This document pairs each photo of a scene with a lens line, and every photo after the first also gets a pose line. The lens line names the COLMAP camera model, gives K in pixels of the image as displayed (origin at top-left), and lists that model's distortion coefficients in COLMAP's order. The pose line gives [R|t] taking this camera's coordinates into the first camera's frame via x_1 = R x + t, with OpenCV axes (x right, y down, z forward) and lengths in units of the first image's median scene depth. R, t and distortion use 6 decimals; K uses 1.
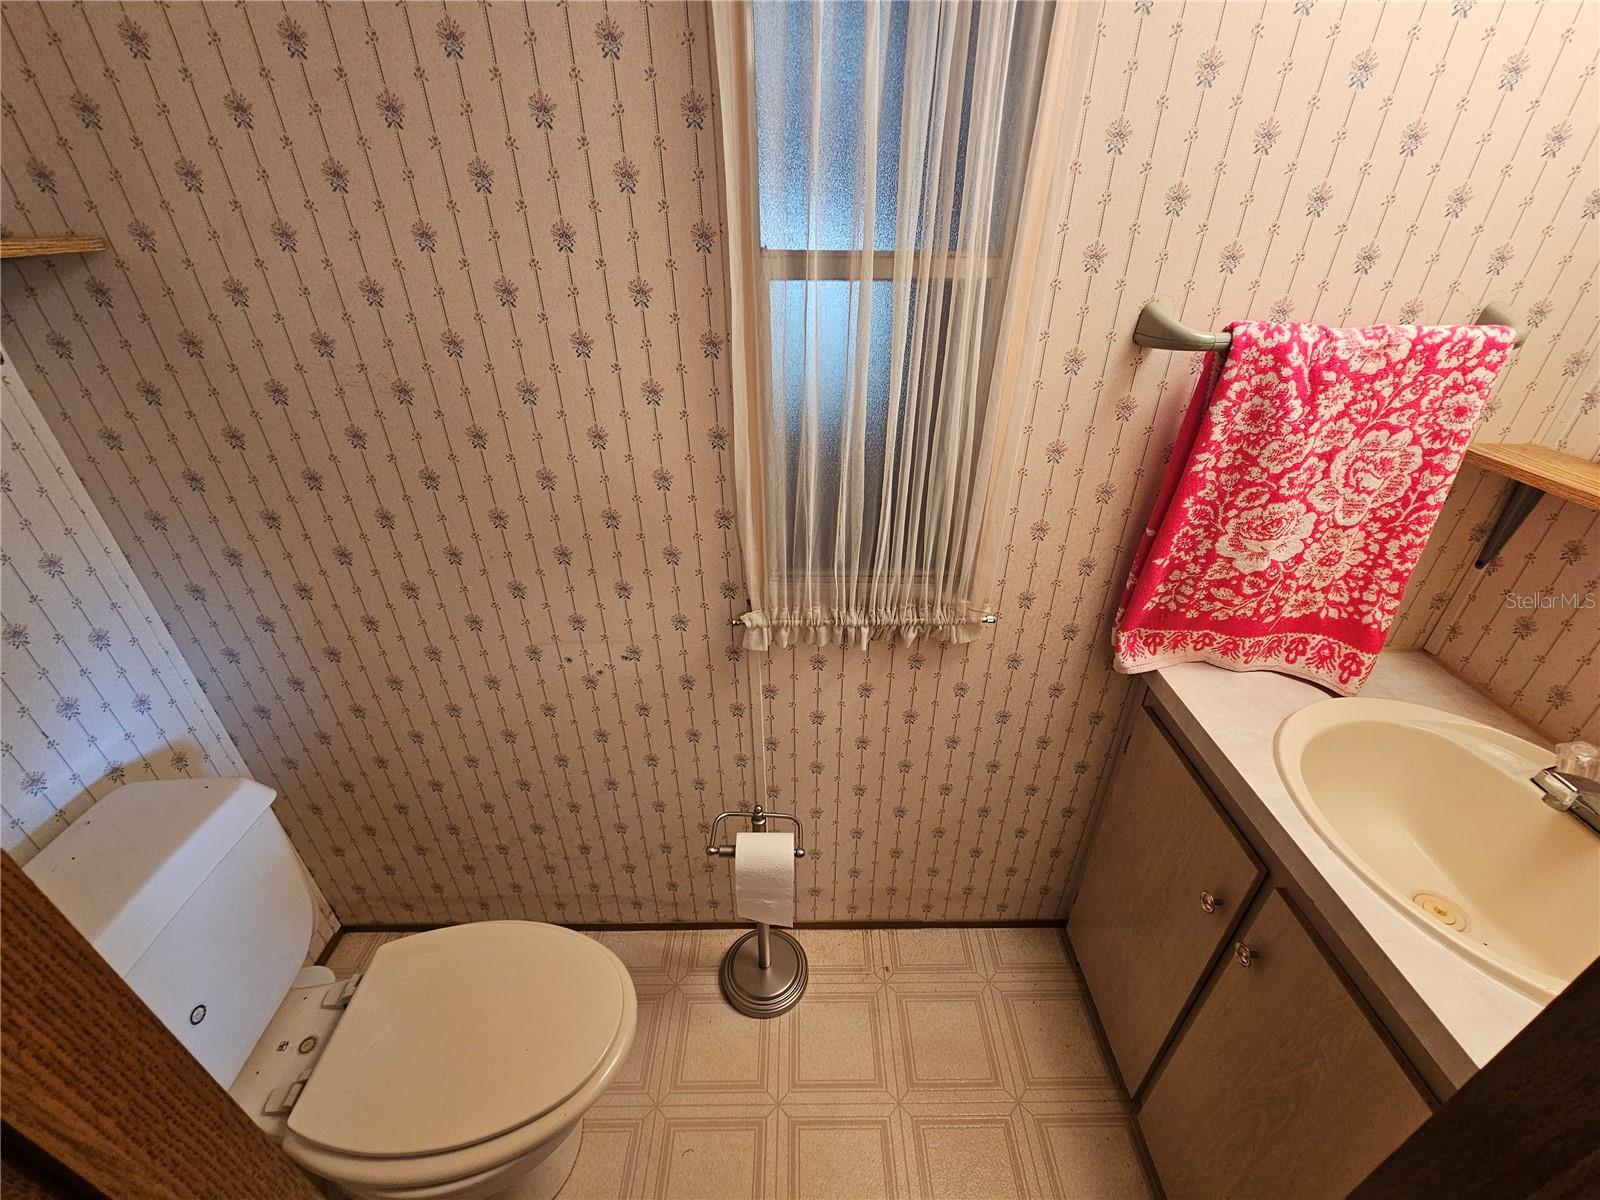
lens RADIAL K [[653.3, 0, 801.4], [0, 653.3, 596.4], [0, 0, 1]] dist [-0.002485, -0.000403]
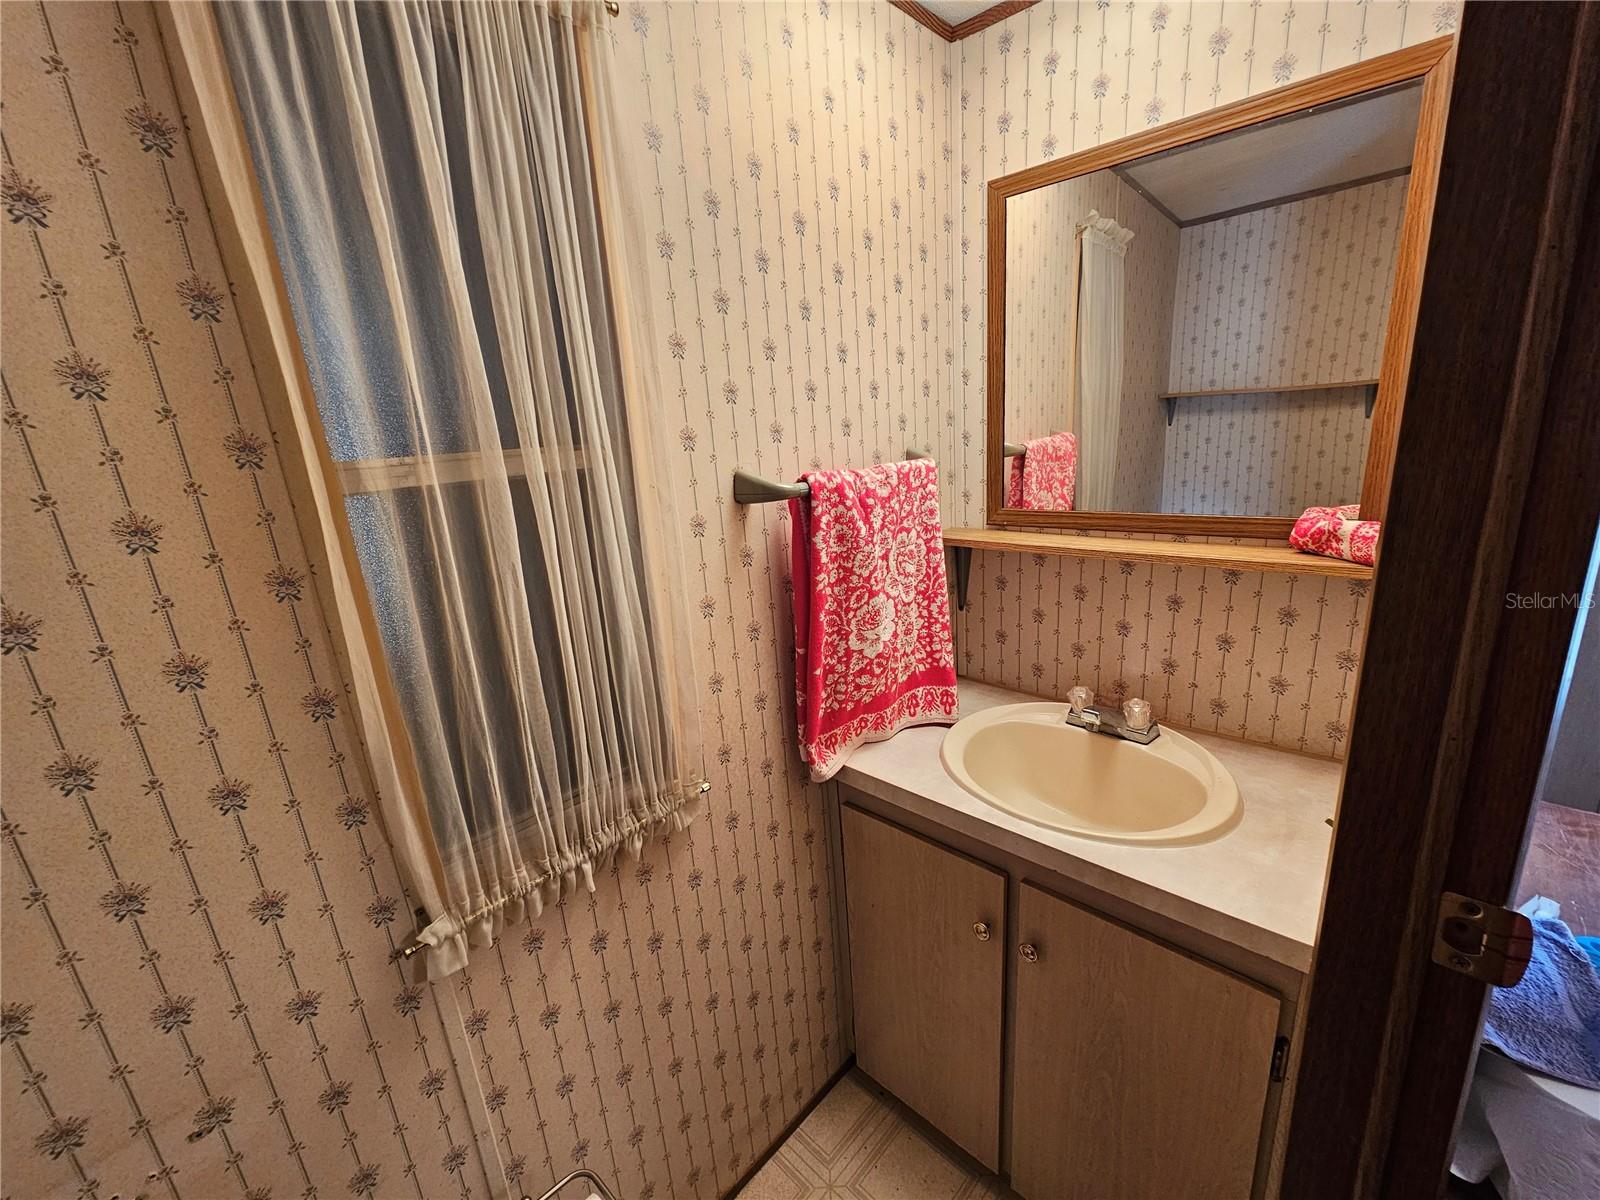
lens RADIAL K [[653.3, 0, 803.5], [0, 653.3, 599.9], [0, 0, 1]] dist [-0.002485, -0.000403]
pose [[0.694512, -0.234024, 0.680357, -0.218354], [0.421426, 0.898747, -0.121050, -0.039152], [-0.583141, 0.370791, 0.722814, 0.143314]]
